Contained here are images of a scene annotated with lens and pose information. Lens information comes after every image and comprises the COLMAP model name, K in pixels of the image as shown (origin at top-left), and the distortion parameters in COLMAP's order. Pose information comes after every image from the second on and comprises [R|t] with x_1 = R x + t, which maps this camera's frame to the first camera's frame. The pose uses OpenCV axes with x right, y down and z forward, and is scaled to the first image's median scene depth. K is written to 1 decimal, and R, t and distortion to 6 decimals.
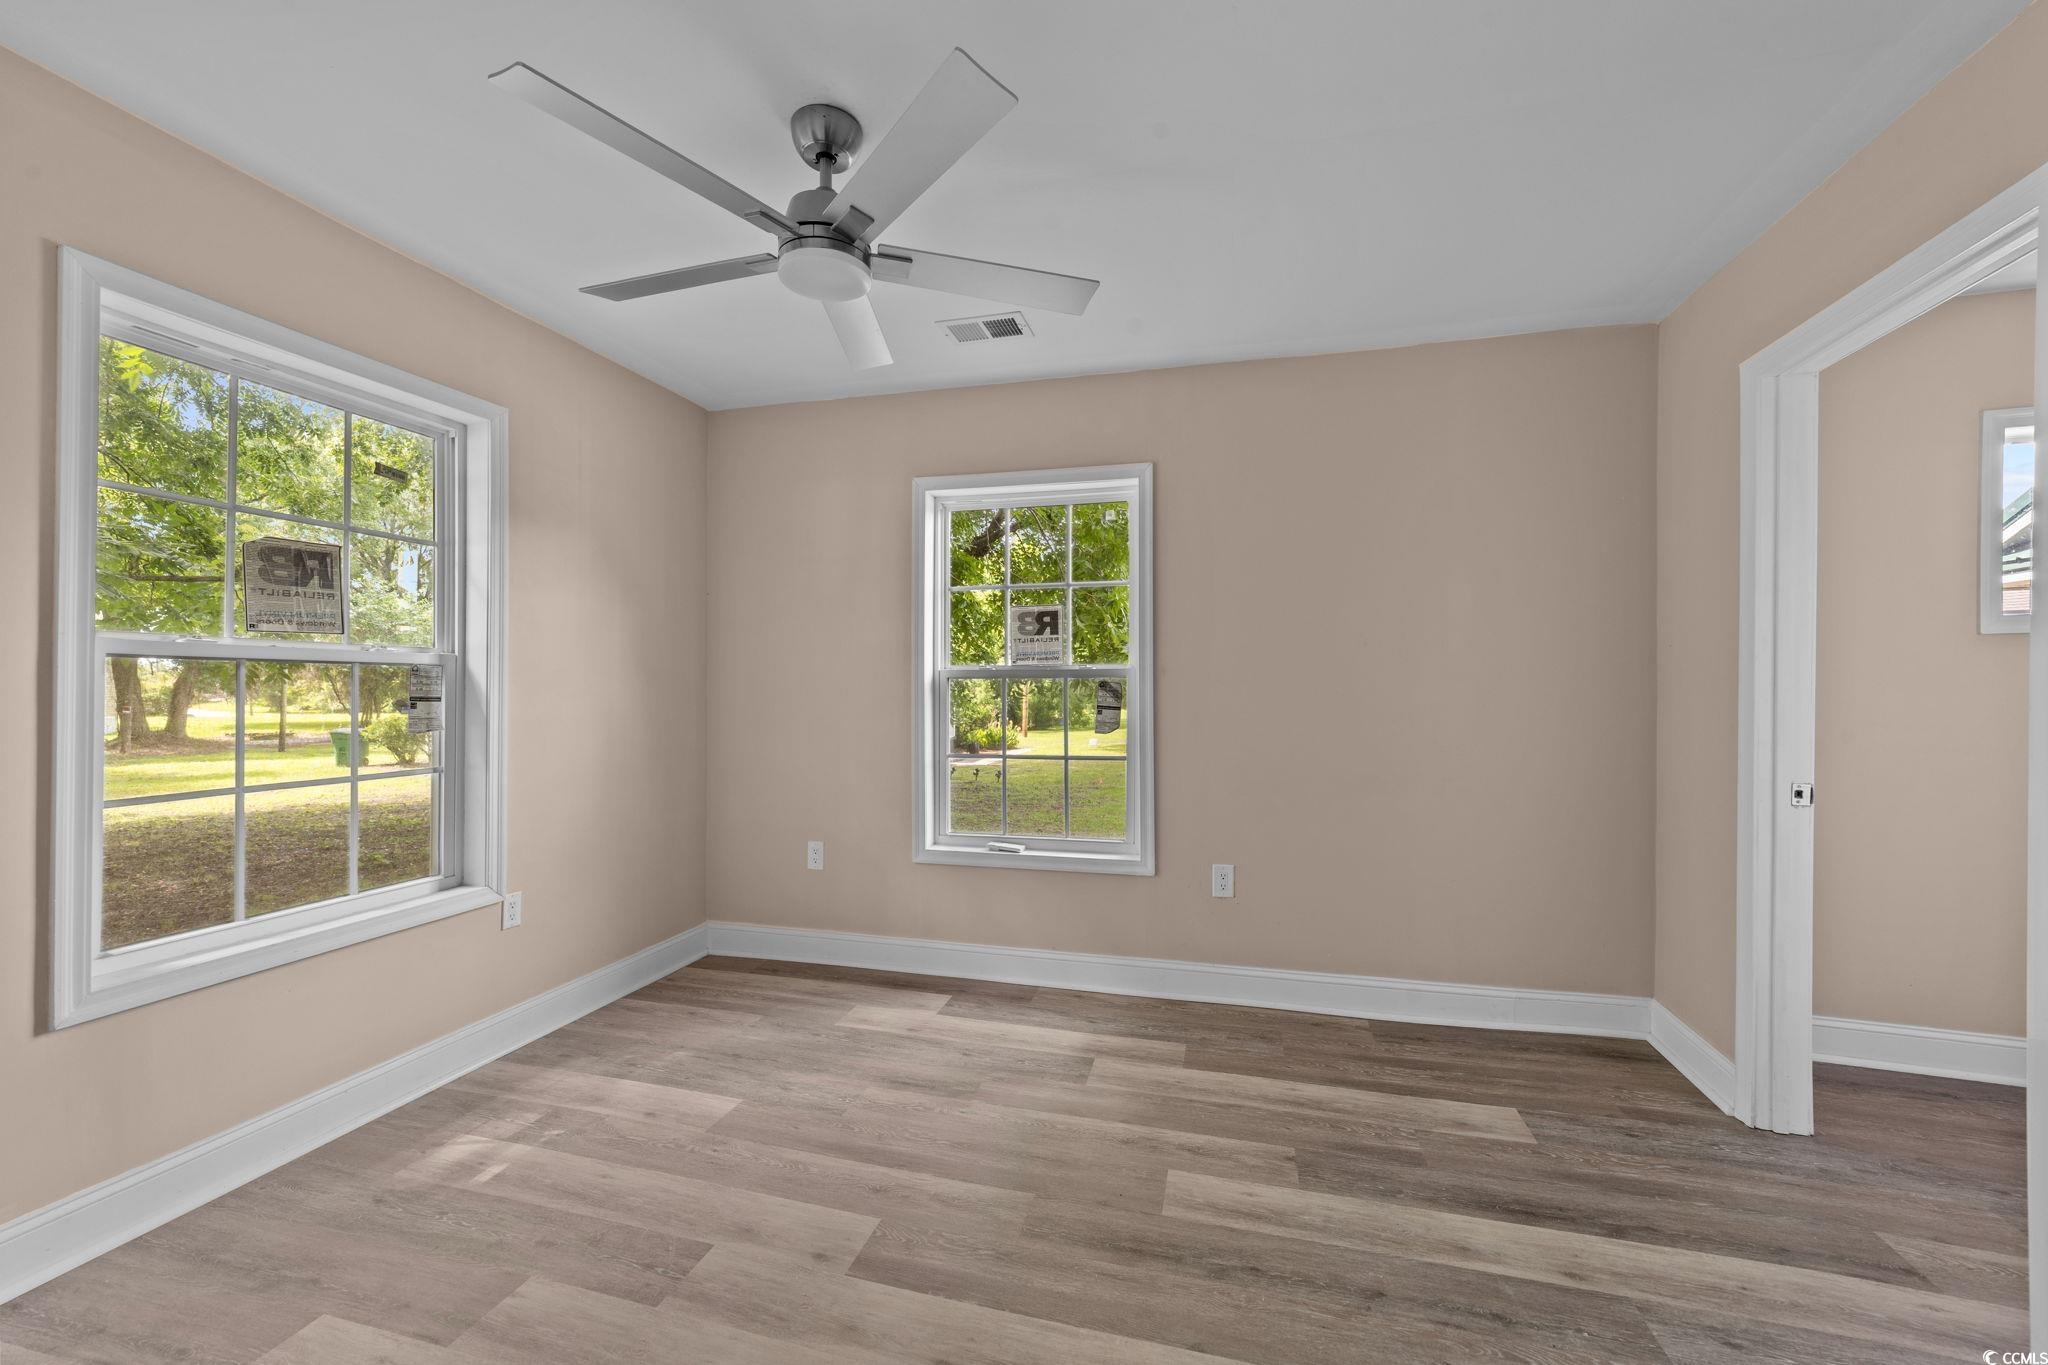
lens RADIAL K [[798.0, 0, 1022.3], [0, 798.0, 698.2], [0, 0, 1]] dist [-0.015174, 0.008020]
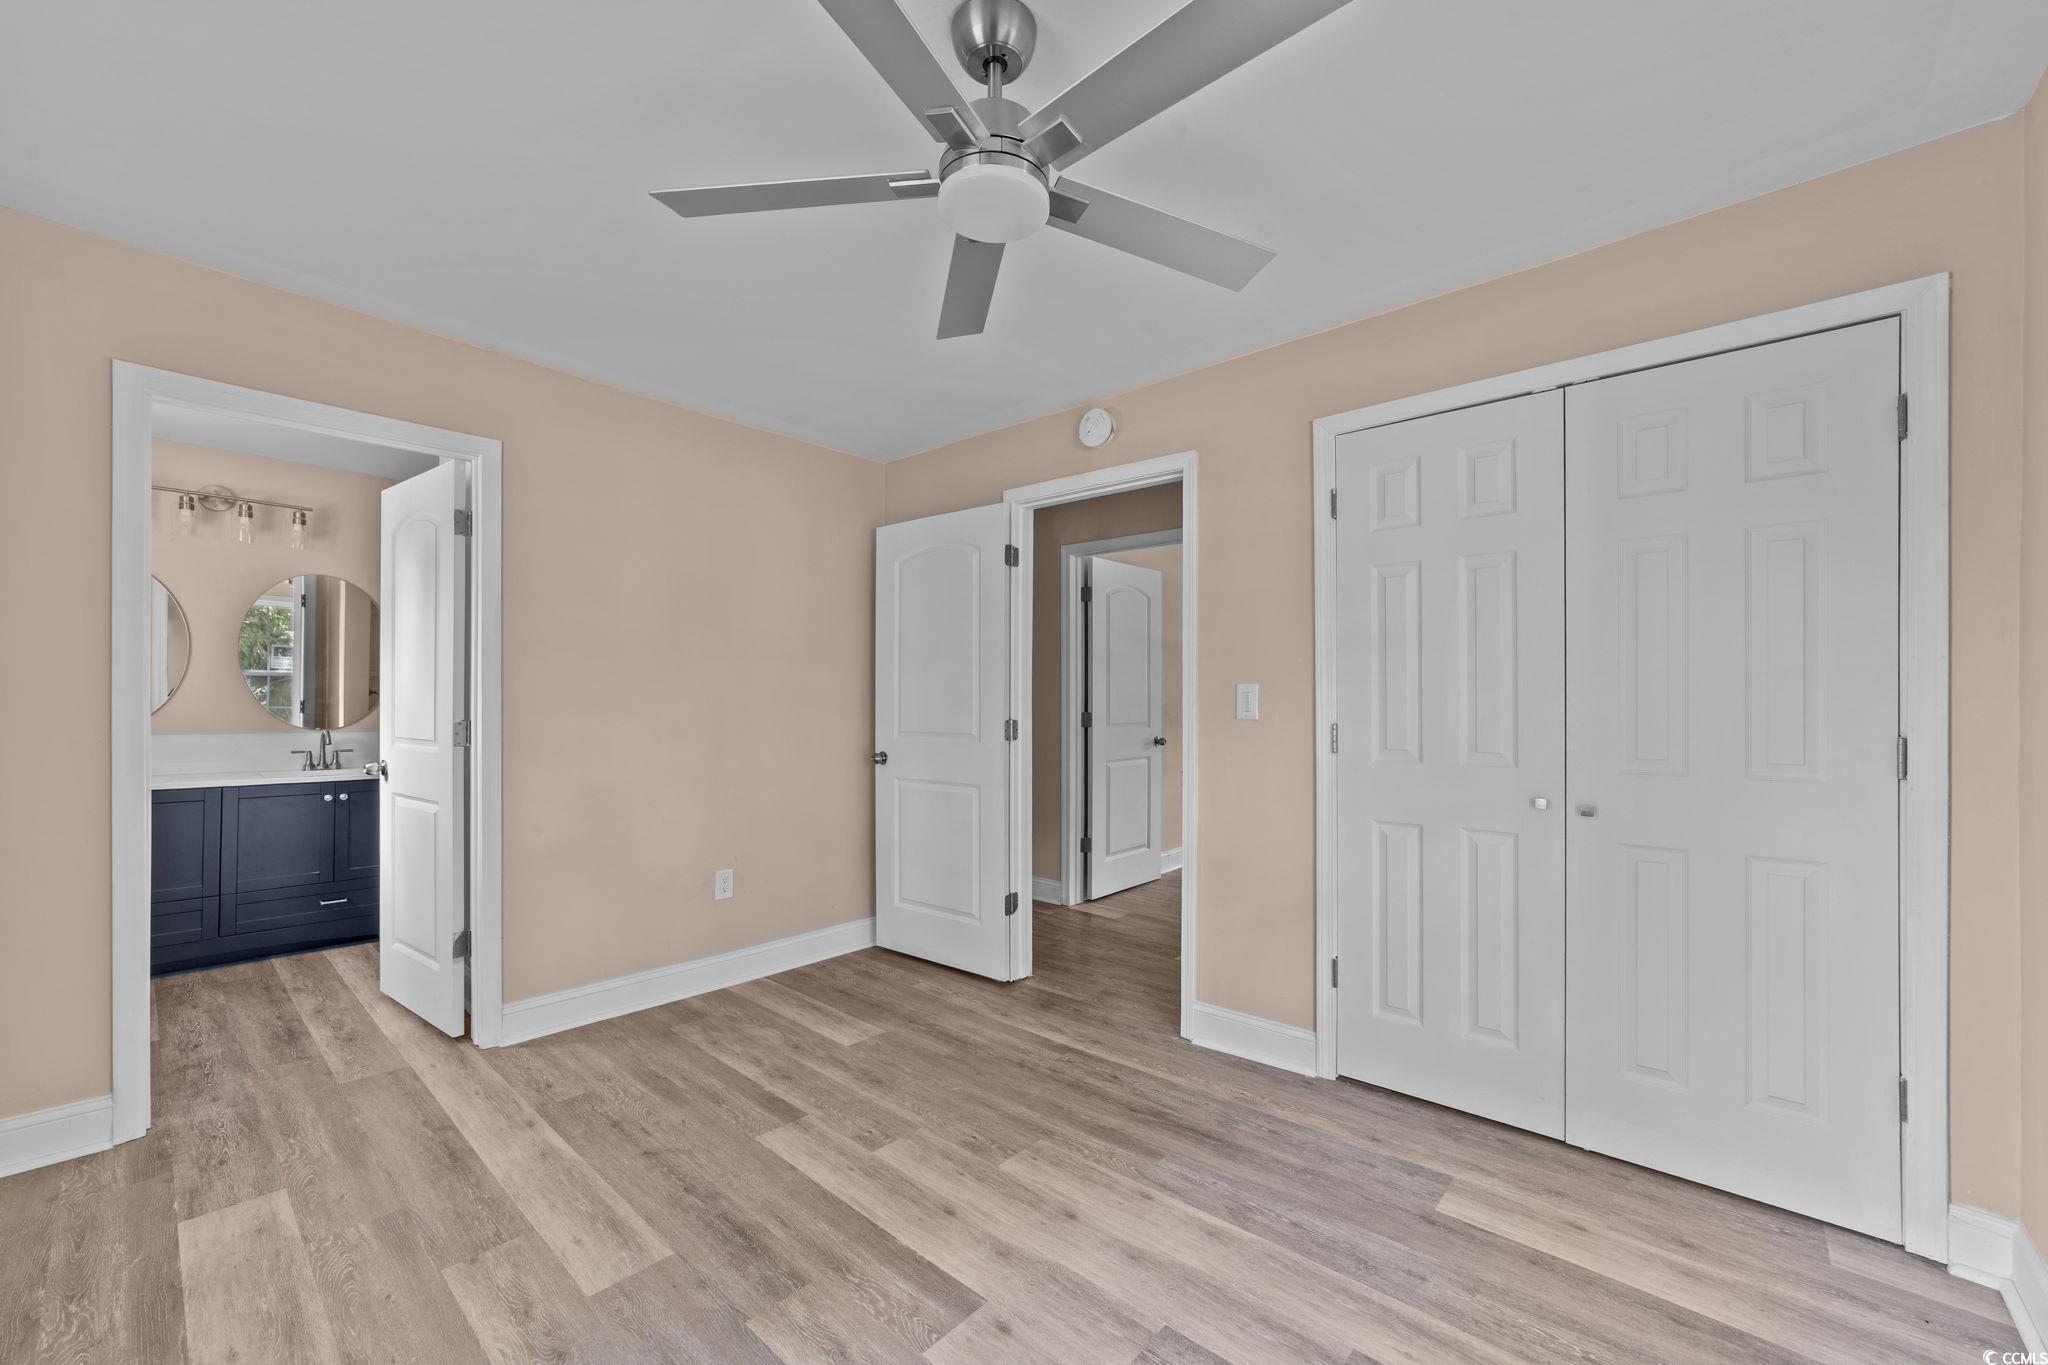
lens RADIAL K [[791.9, 0, 1034.6], [0, 791.9, 703.1], [0, 0, 1]] dist [-0.017917, 0.007739]
pose [[-0.901830, -0.009717, 0.431981, -0.624699], [-0.003736, 0.999885, 0.014693, -0.032896], [-0.432075, 0.011637, -0.901763, 1.666368]]
